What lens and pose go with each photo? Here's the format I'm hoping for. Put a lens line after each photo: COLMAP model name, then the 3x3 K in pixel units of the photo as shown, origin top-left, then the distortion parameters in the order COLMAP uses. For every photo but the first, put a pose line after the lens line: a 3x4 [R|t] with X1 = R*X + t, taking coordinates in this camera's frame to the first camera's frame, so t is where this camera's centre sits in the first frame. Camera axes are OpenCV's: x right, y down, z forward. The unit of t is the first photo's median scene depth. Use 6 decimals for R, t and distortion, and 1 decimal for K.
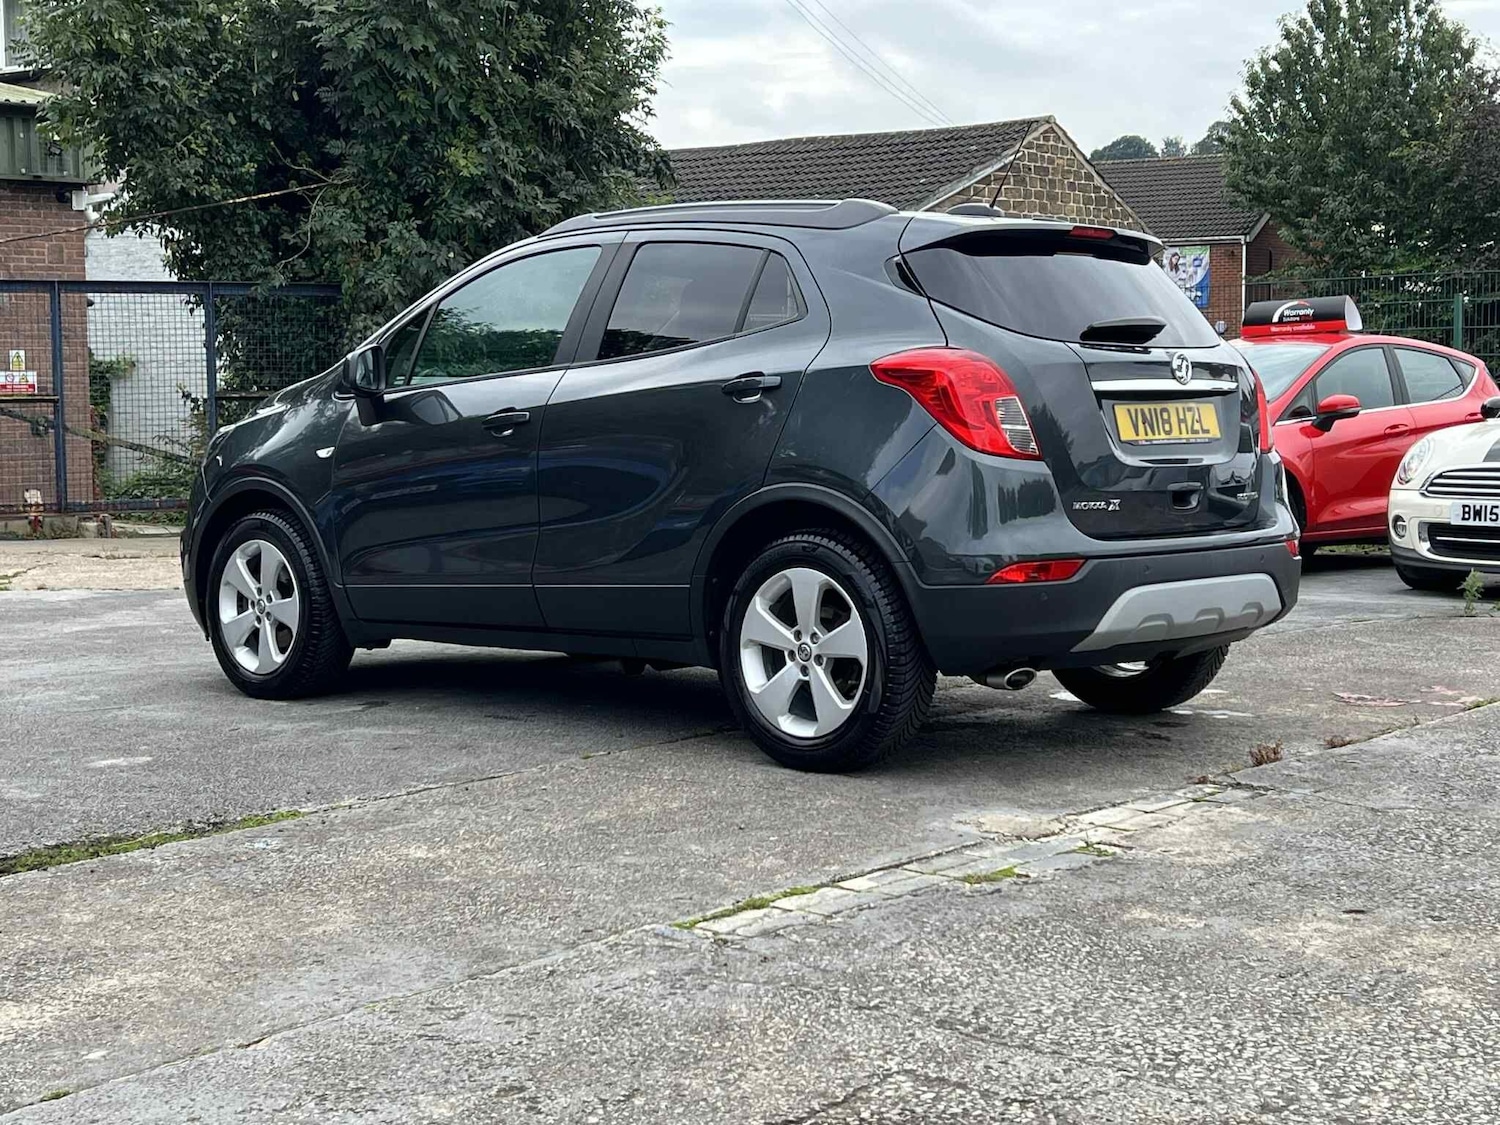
lens RADIAL K [[2163.9, 0, 750.0], [0, 2163.9, 562.5], [0, 0, 1]] dist [0.213412, -0.739635]
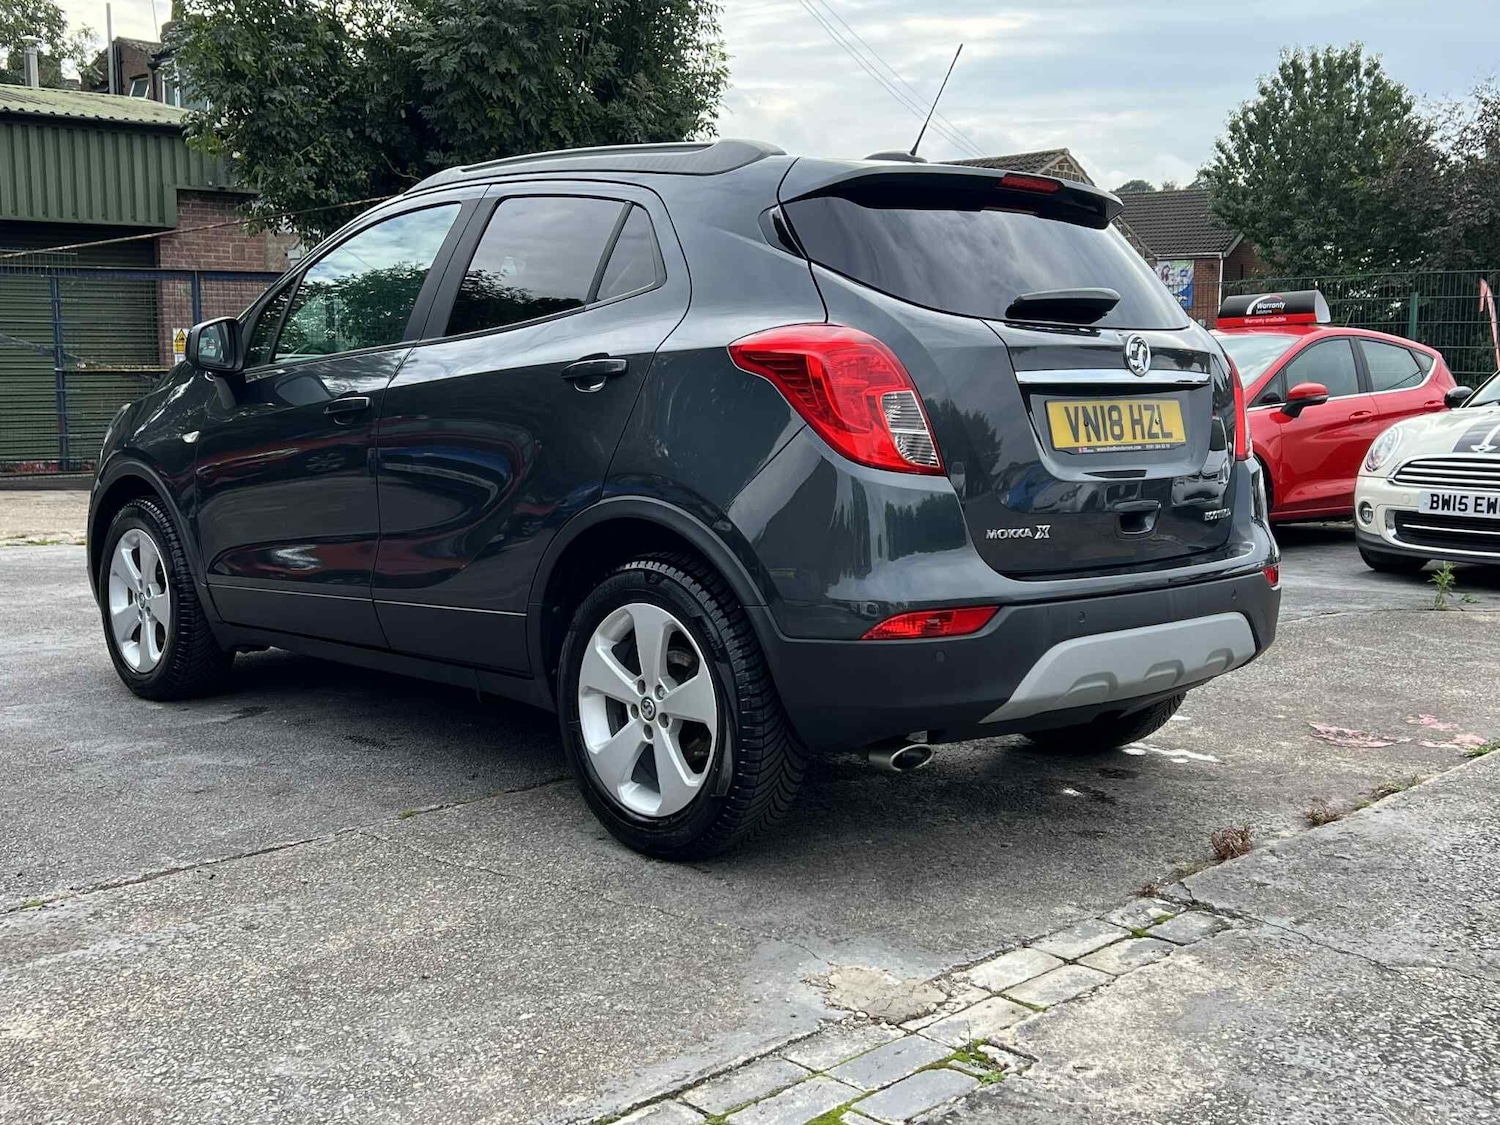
lens RADIAL K [[1639.8, 0, 745.4], [0, 1639.8, 578.3], [0, 0, 1]] dist [0.125721, -0.279762]
pose [[0.998442, 0.018707, -0.052566, 0.070532], [-0.016216, 0.998743, 0.047425, -0.027354], [0.053387, -0.046498, 0.997491, 0.310925]]
